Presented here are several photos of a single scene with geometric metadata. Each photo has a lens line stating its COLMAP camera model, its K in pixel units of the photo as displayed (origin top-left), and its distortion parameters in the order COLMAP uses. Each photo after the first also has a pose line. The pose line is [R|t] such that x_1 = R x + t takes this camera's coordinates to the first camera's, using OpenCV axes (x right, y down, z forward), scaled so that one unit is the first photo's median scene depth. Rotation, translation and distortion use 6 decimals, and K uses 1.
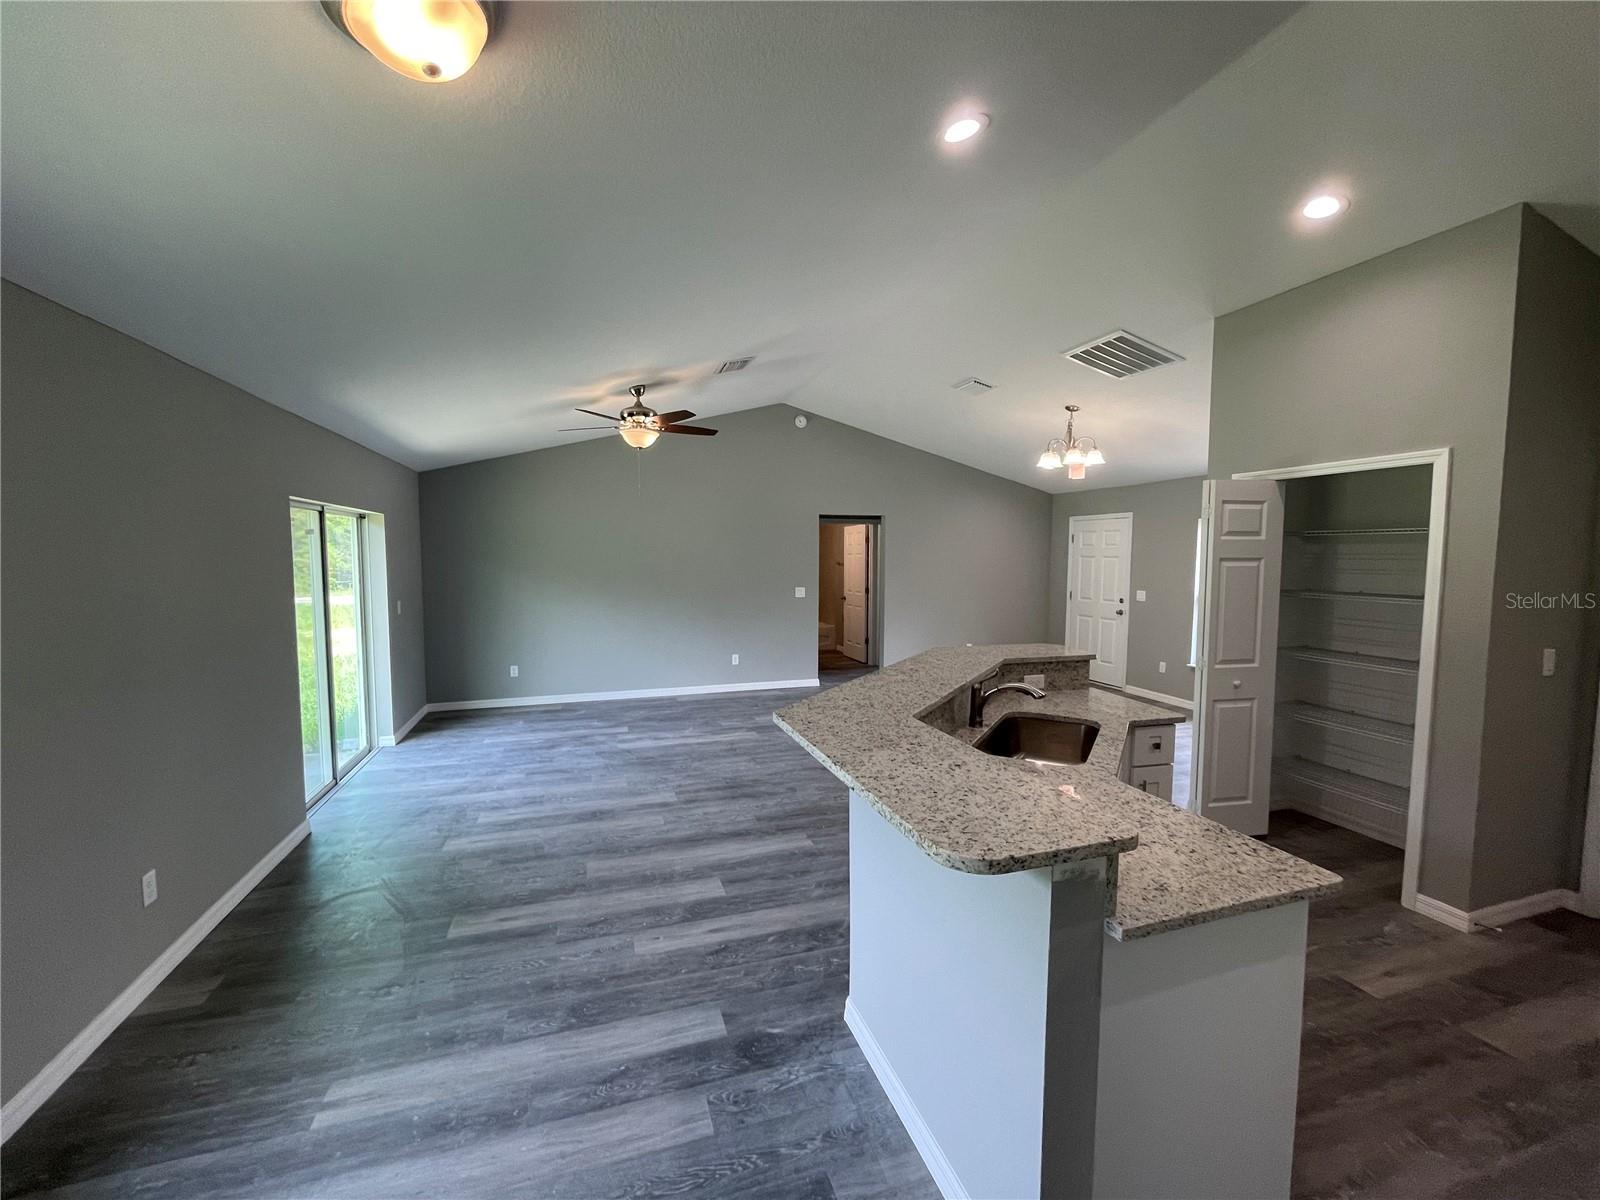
lens RADIAL K [[644.0, 0, 792.0], [0, 644.0, 599.2], [0, 0, 1]] dist [0.003540, 0.000072]
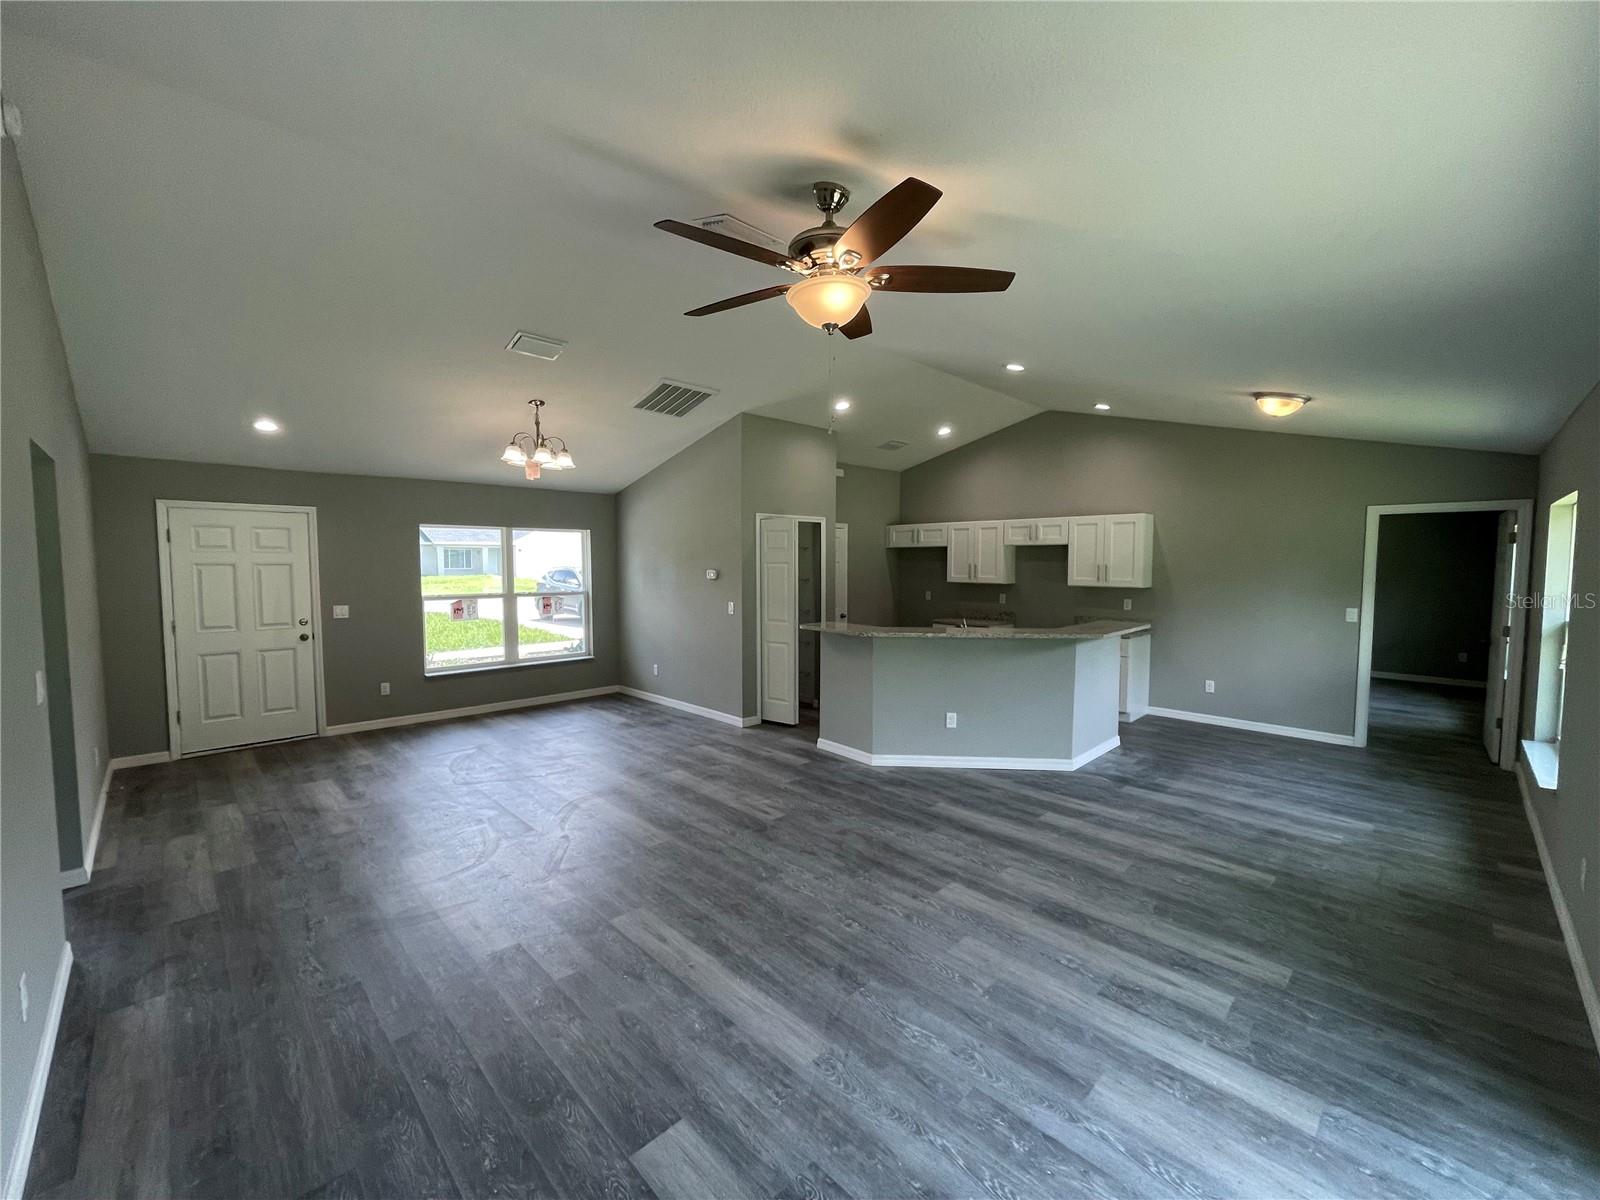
lens RADIAL K [[644.0, 0, 795.0], [0, 644.0, 597.7], [0, 0, 1]] dist [0.003540, 0.000072]
pose [[-0.448970, -0.056101, 0.891784, -0.805363], [0.062790, 0.993579, 0.094116, -0.116166], [-0.891338, 0.098251, -0.442565, 1.561010]]
